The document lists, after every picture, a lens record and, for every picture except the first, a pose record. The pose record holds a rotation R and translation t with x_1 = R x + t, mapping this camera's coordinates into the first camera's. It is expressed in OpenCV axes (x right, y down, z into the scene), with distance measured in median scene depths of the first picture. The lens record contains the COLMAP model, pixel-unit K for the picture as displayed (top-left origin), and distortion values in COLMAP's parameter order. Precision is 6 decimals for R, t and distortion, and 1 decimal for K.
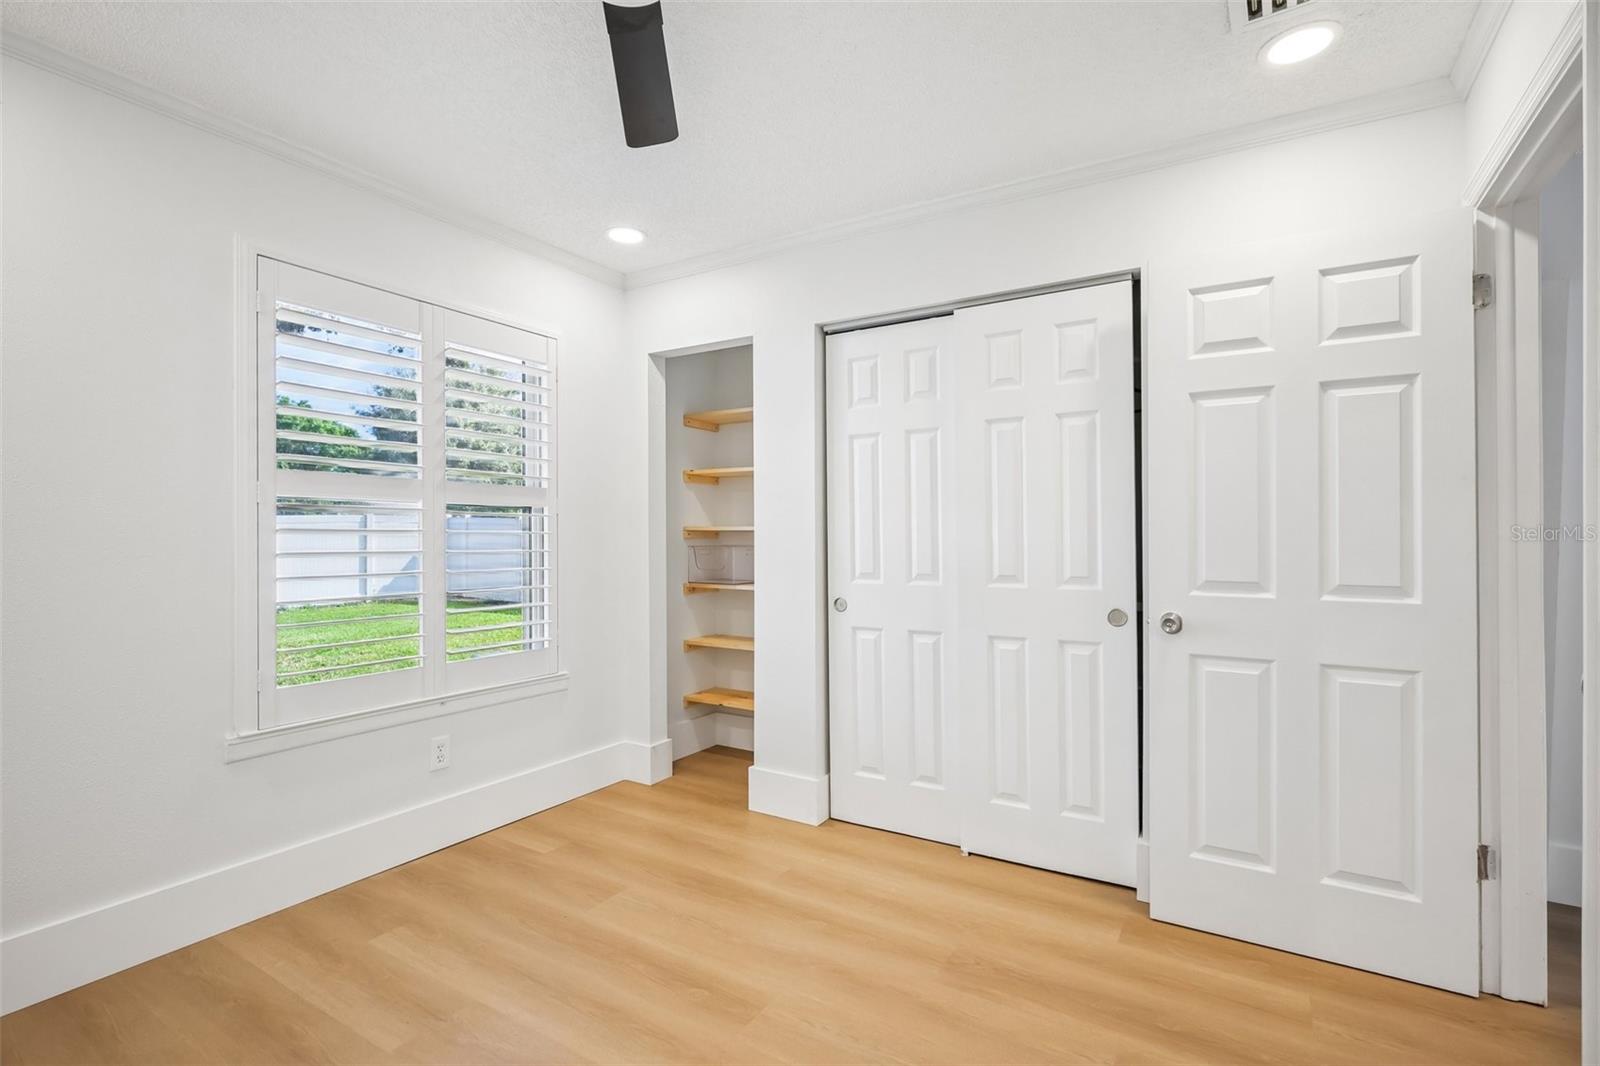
lens RADIAL K [[741.7, 0, 792.5], [0, 741.7, 523.7], [0, 0, 1]] dist [-0.001387, -0.000430]
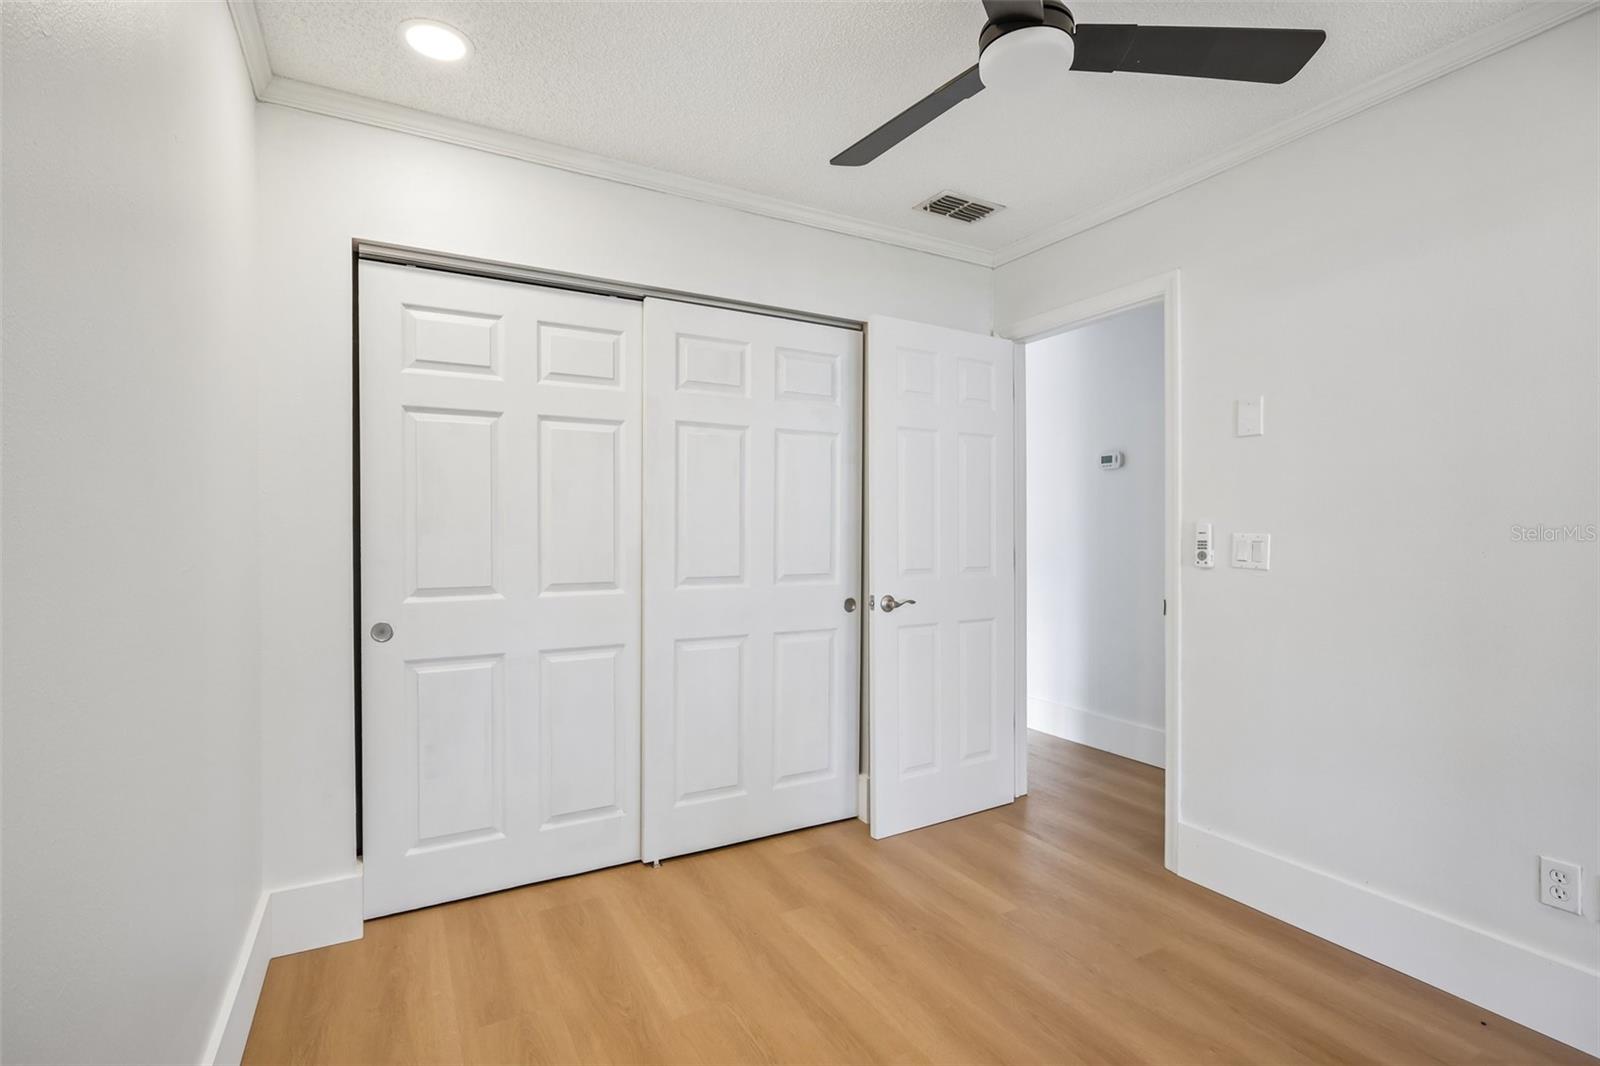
lens RADIAL K [[717.9, 0, 792.7], [0, 717.9, 549.7], [0, 0, 1]] dist [-0.001950, -0.000193]
pose [[0.489556, -0.012908, 0.871876, -0.398659], [-0.007574, 0.999790, 0.019054, 0.009113], [-0.871939, -0.015931, 0.489356, 0.313961]]
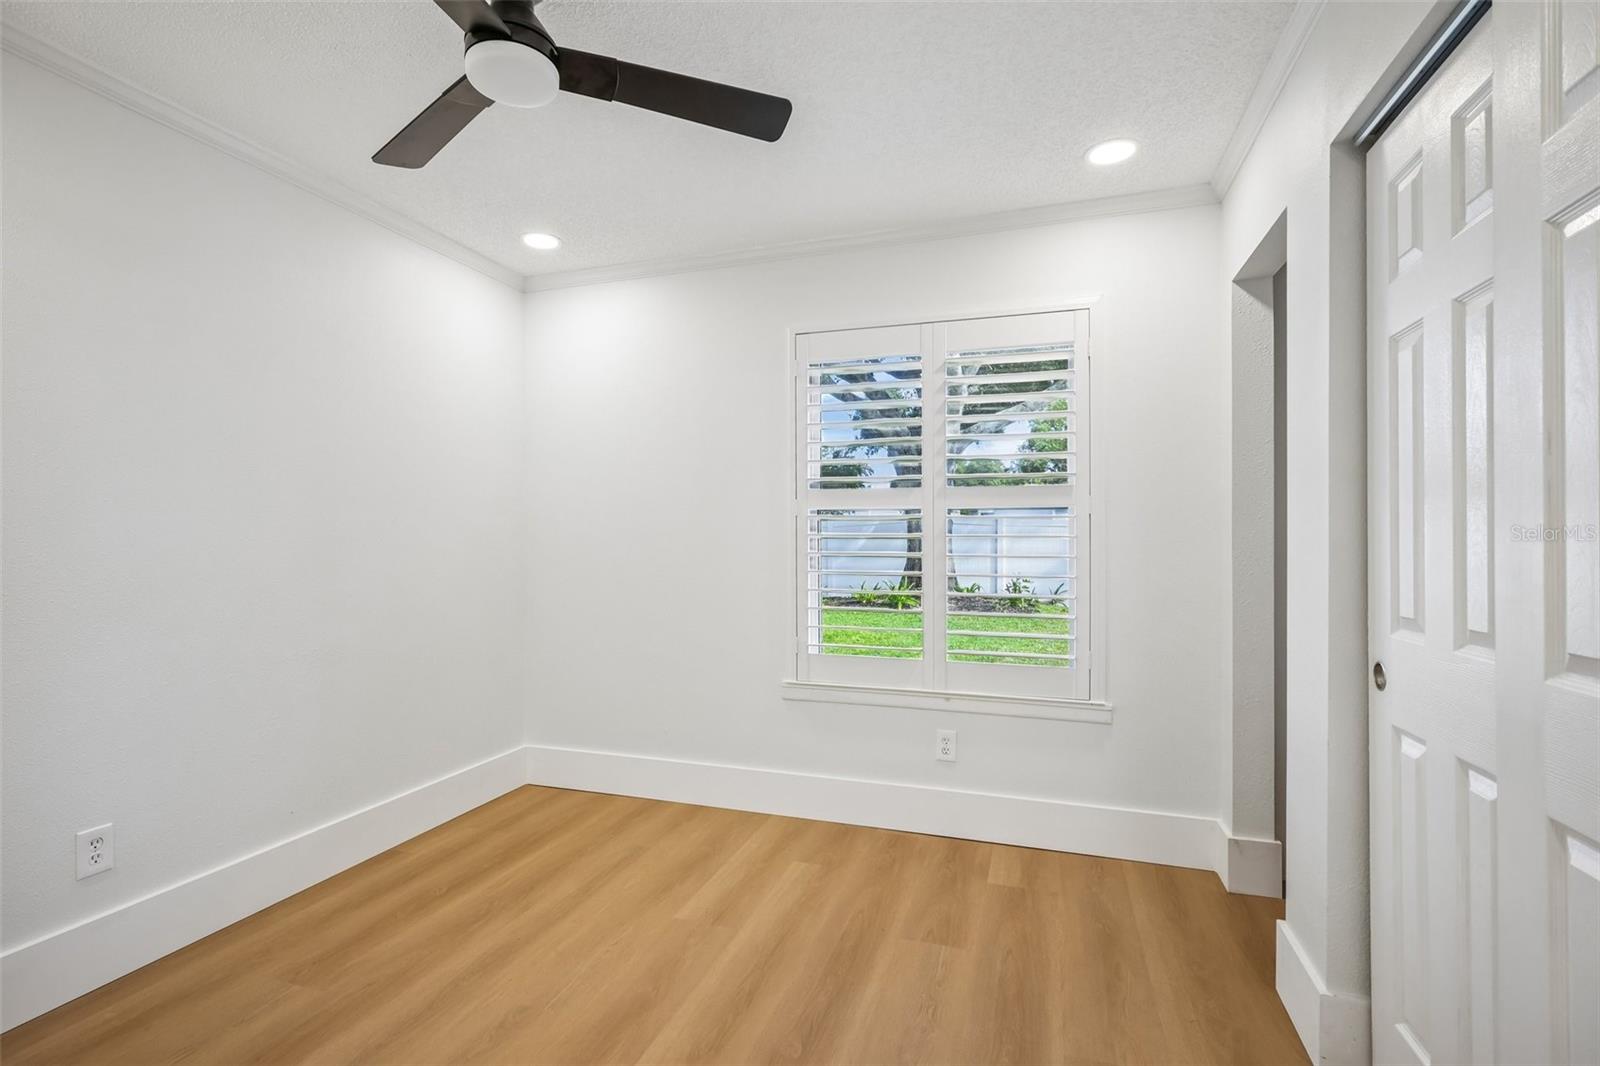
lens RADIAL K [[755.9, 0, 795.2], [0, 755.9, 542.0], [0, 0, 1]] dist [-0.001773, -0.000212]
pose [[0.237363, 0.003851, -0.971413, 0.510442], [0.013412, 0.999884, 0.007241, 0.008875], [0.971328, -0.014748, 0.237284, 0.533984]]
